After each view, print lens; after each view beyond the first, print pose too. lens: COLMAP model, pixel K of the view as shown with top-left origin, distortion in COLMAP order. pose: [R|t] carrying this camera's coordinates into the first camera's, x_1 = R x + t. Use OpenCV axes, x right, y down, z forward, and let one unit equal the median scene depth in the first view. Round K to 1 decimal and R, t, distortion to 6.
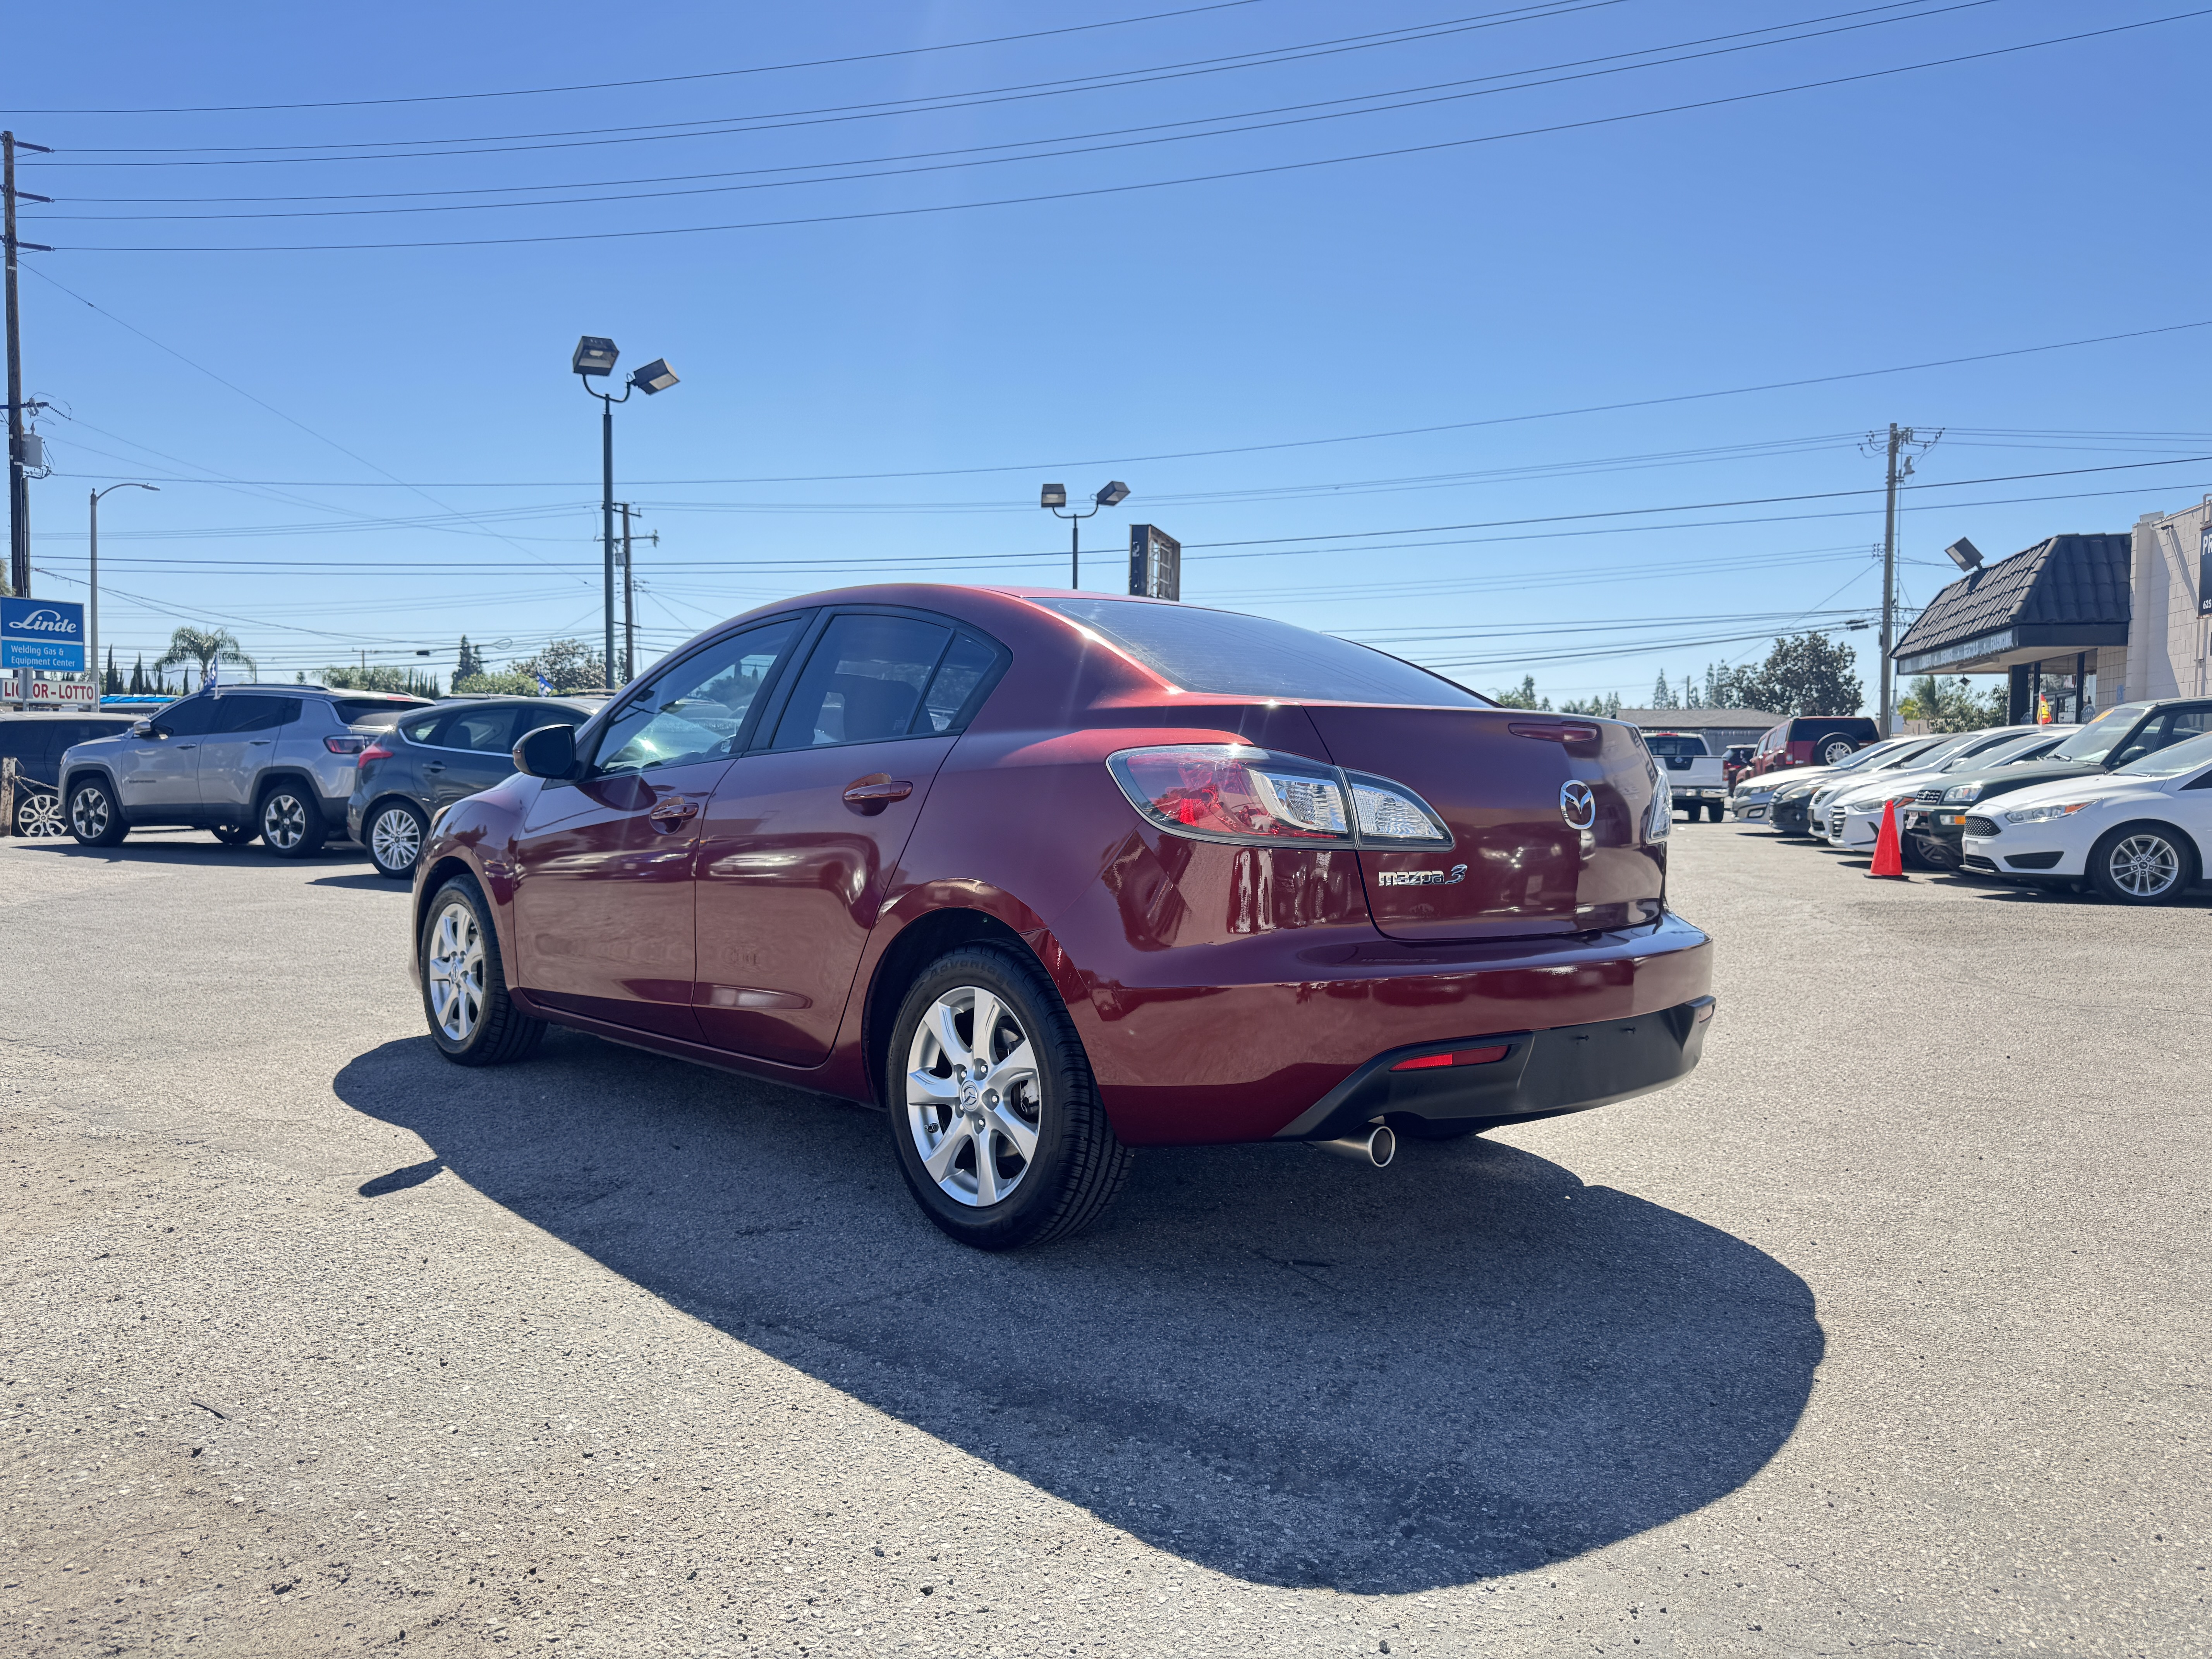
lens RADIAL K [[1534.1, 0, 1106.0], [0, 1534.1, 829.5], [0, 0, 1]] dist [0.065179, -0.097956]
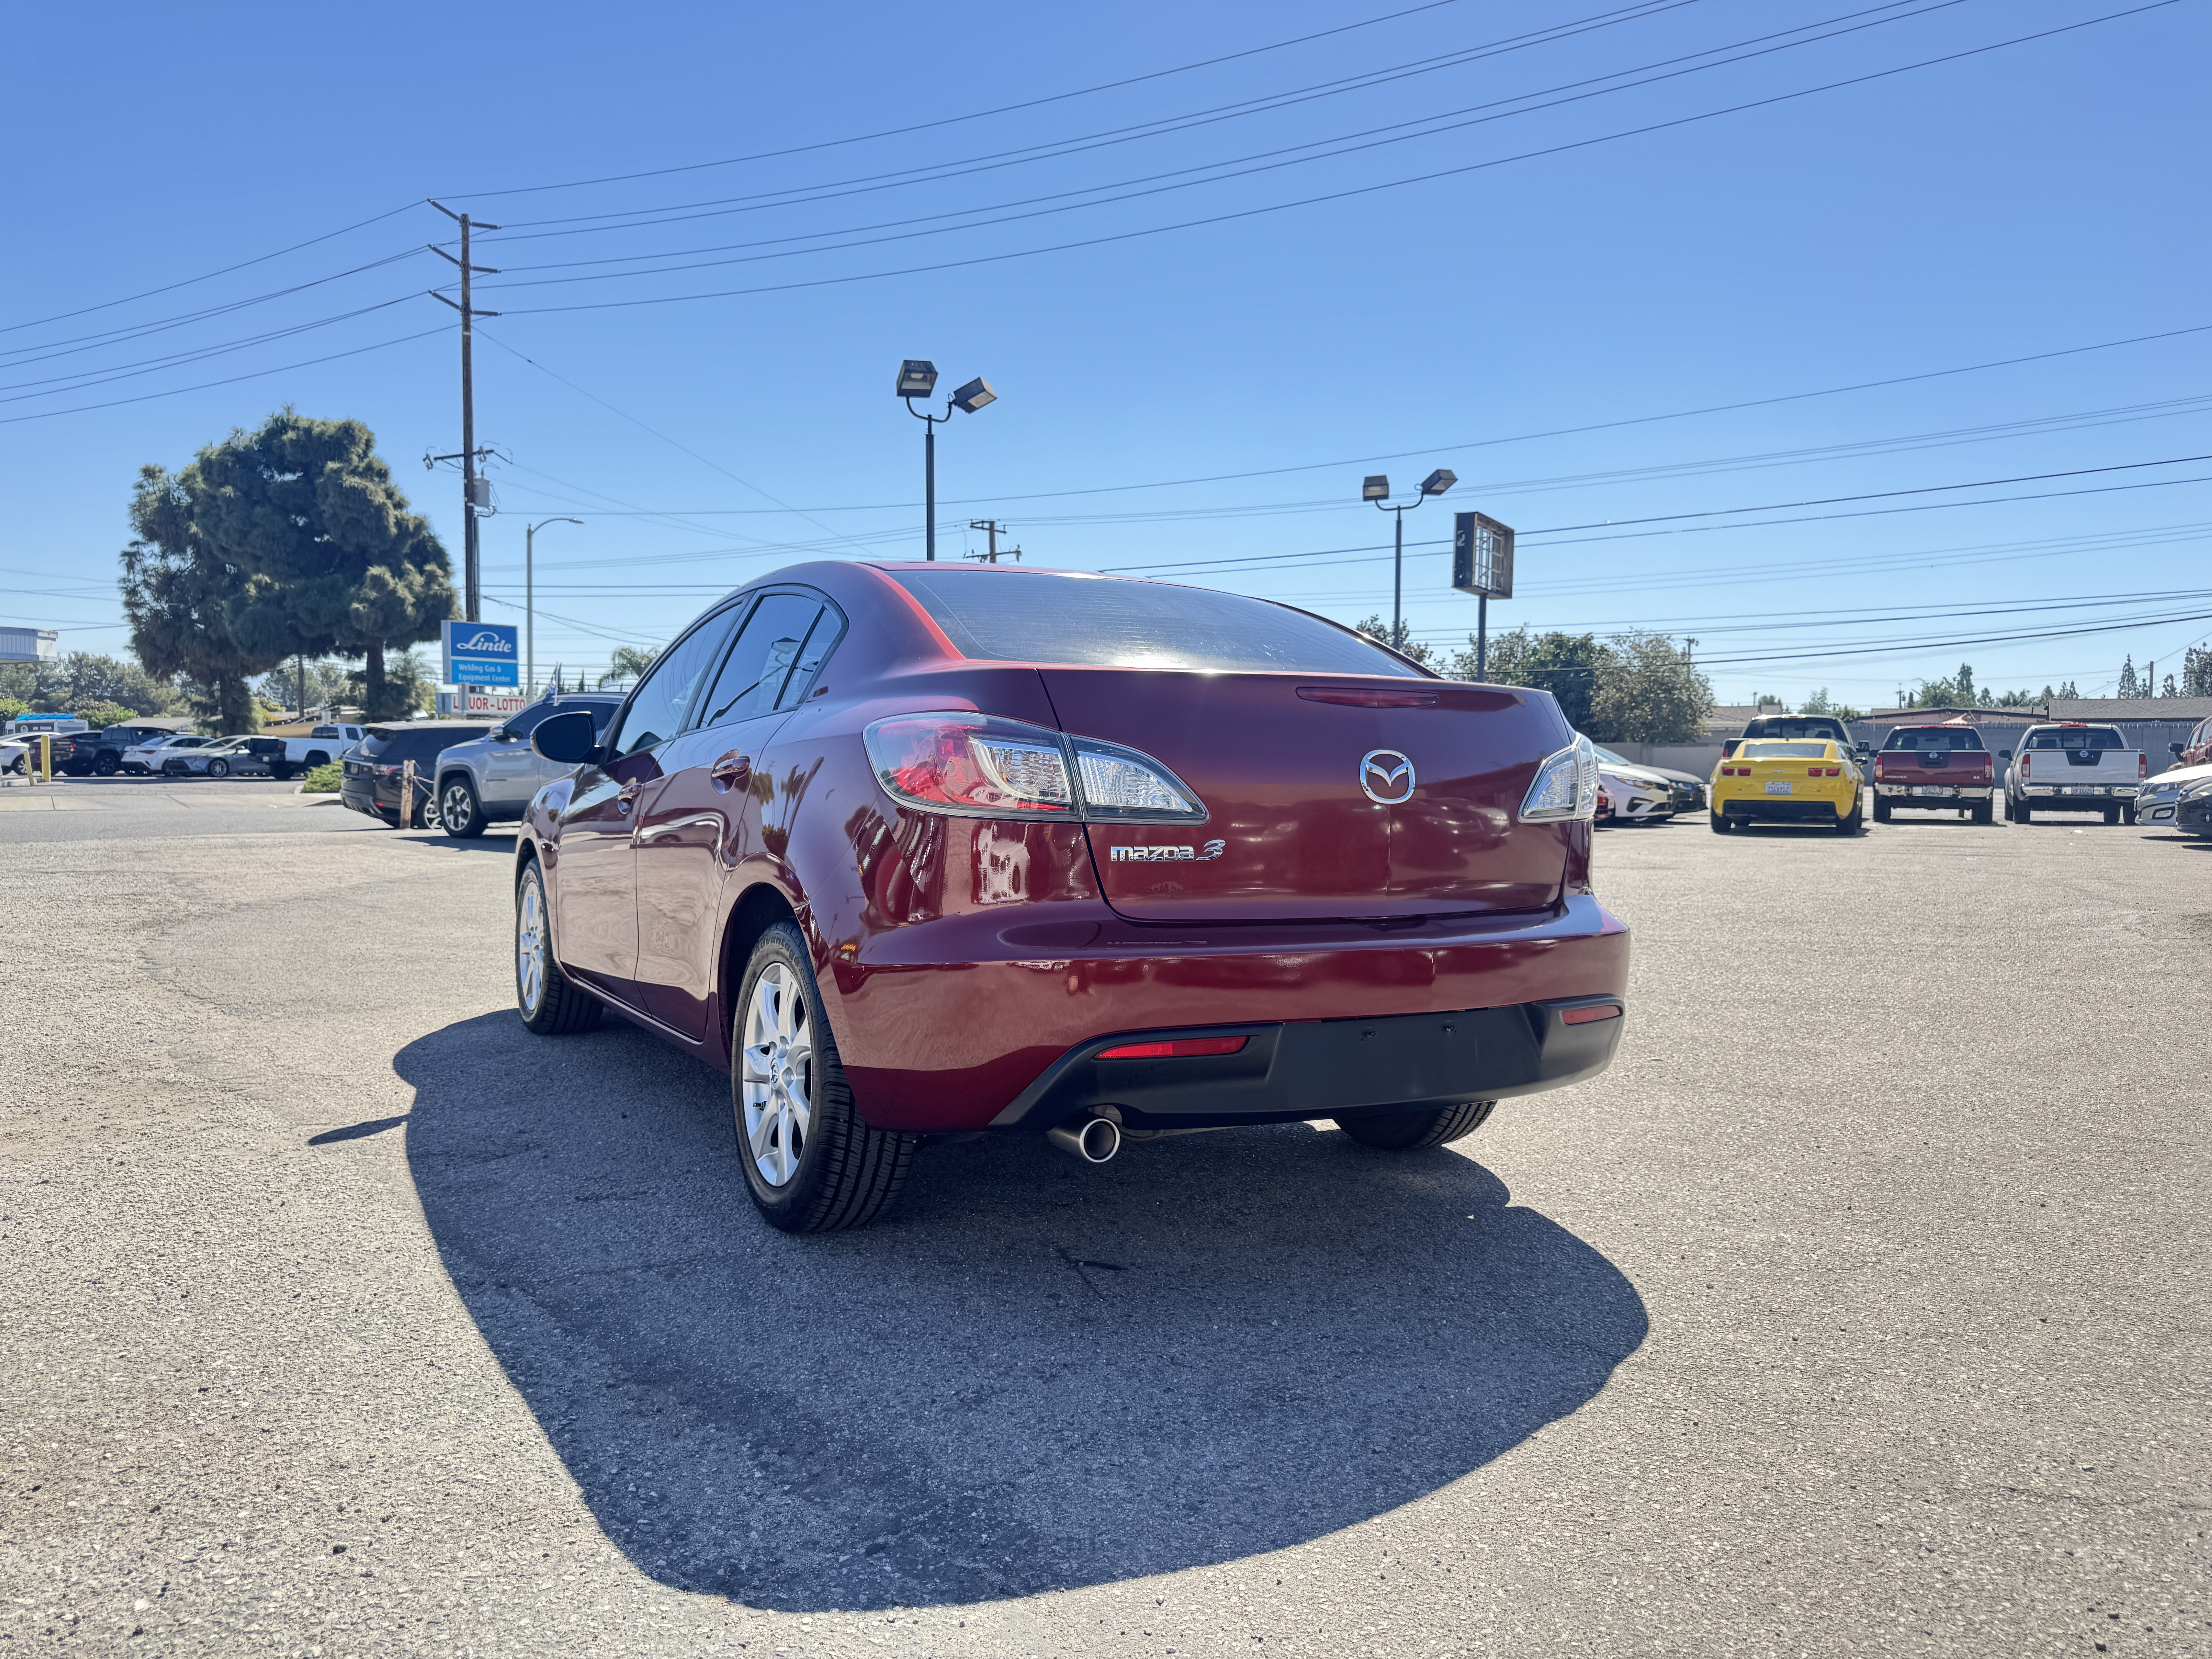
lens RADIAL K [[1533.0, 0, 1095.5], [0, 1533.0, 806.2], [0, 0, 1]] dist [0.082620, -0.145957]
pose [[0.970850, 0.000331, -0.239688, 0.371740], [-0.004056, 0.999879, -0.015045, 0.016740], [0.239654, 0.015578, 0.970733, 0.088205]]
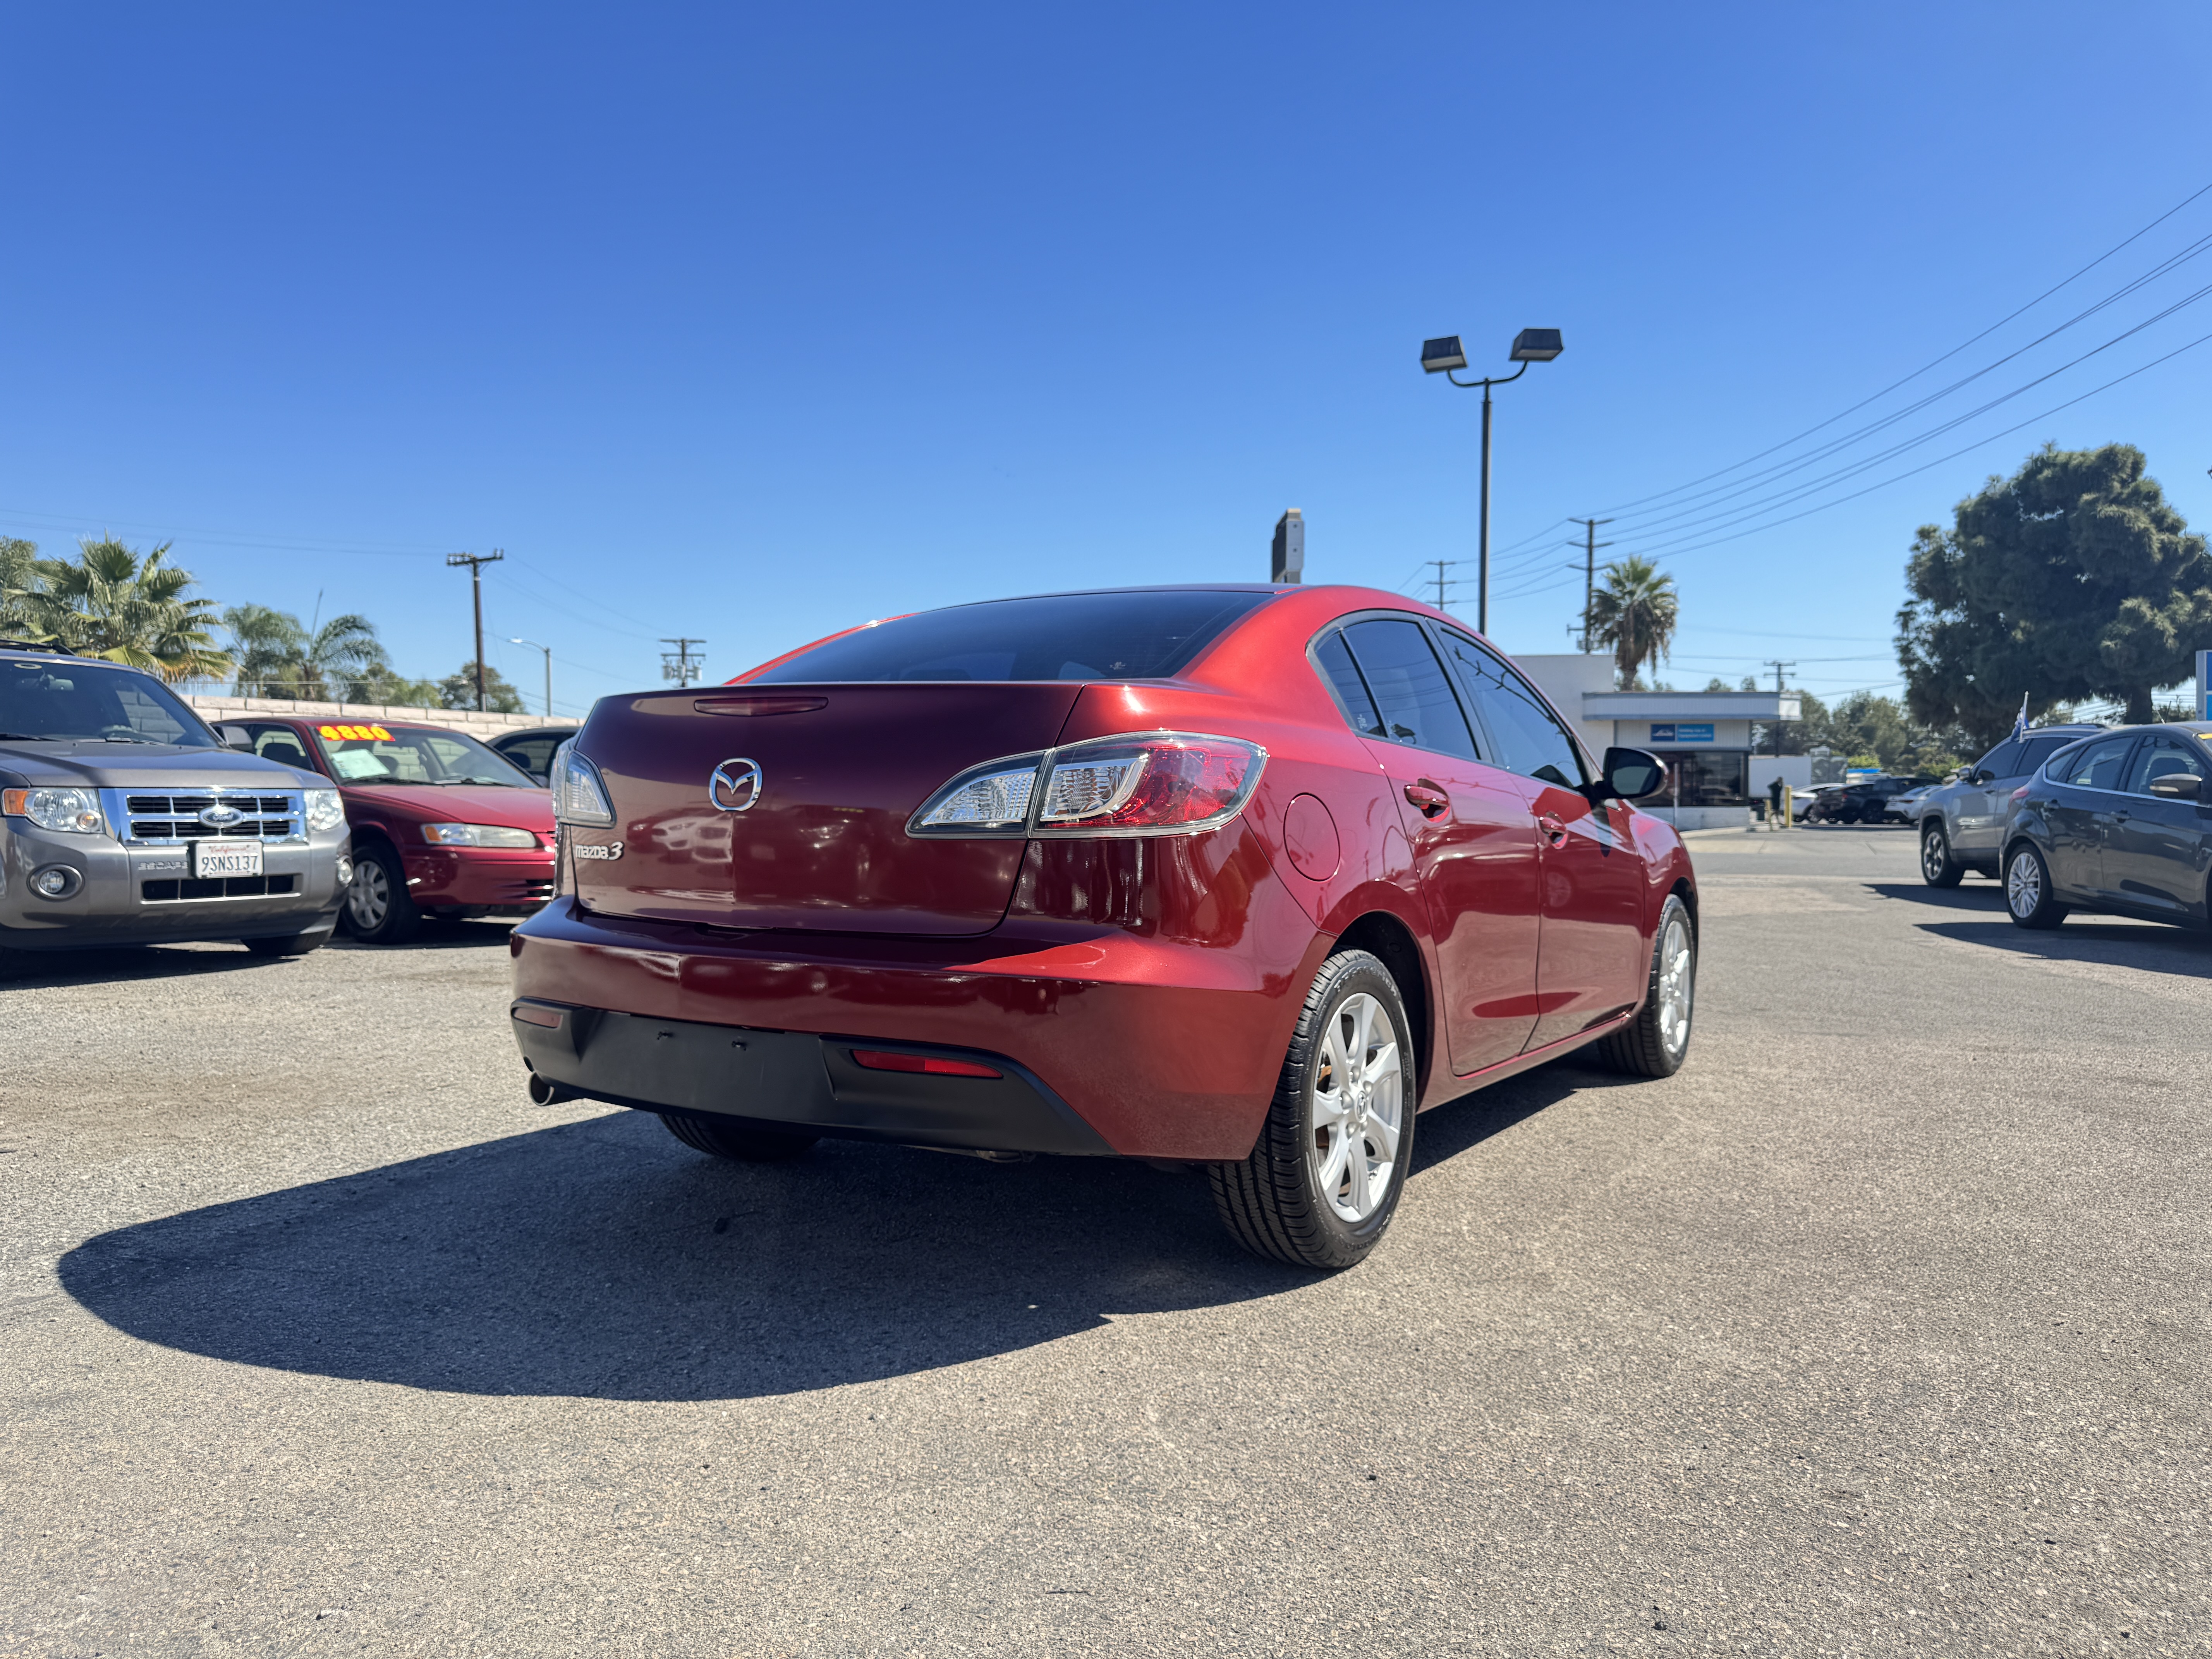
lens RADIAL K [[1534.1, 0, 1106.0], [0, 1534.1, 829.5], [0, 0, 1]] dist [0.065179, -0.097956]
pose [[0.260473, 0.003841, -0.965473, 1.197232], [-0.040327, 0.999163, -0.006905, 0.009778], [0.964638, 0.040733, 0.260410, 0.920347]]
